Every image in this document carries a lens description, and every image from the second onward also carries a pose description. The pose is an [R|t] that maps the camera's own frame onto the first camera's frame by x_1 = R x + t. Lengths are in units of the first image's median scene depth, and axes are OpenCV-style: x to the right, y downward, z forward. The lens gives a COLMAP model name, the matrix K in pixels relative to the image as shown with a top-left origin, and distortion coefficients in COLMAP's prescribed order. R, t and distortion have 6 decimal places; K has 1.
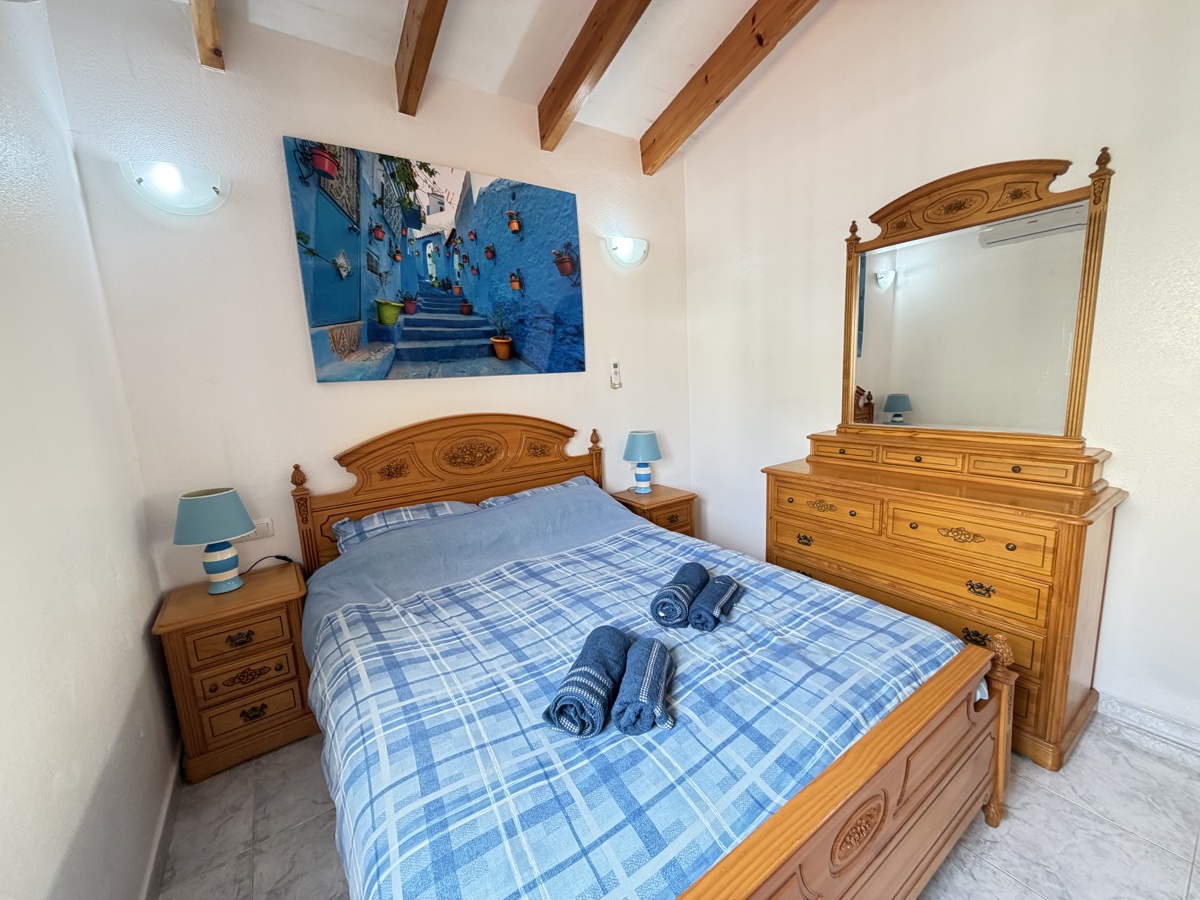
lens RADIAL K [[479.8, 0, 598.4], [0, 479.8, 450.7], [0, 0, 1]] dist [0.002219, -0.000738]
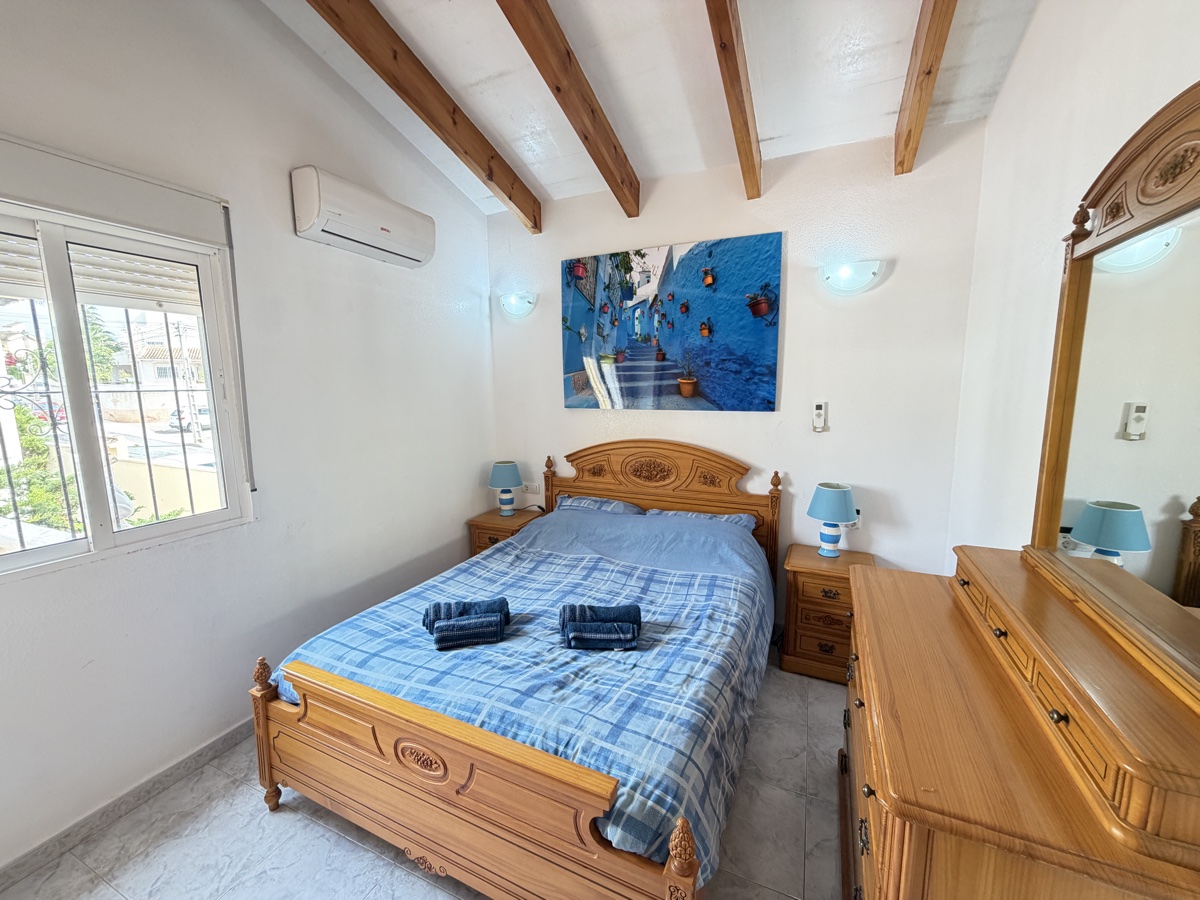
lens RADIAL K [[479.8, 0, 597.0], [0, 479.8, 450.8], [0, 0, 1]] dist [0.002219, -0.000738]
pose [[0.506879, 0.165751, -0.845932, 0.787165], [-0.148202, 0.983484, 0.103901, -0.169292], [0.849182, 0.072703, 0.523072, 0.240859]]
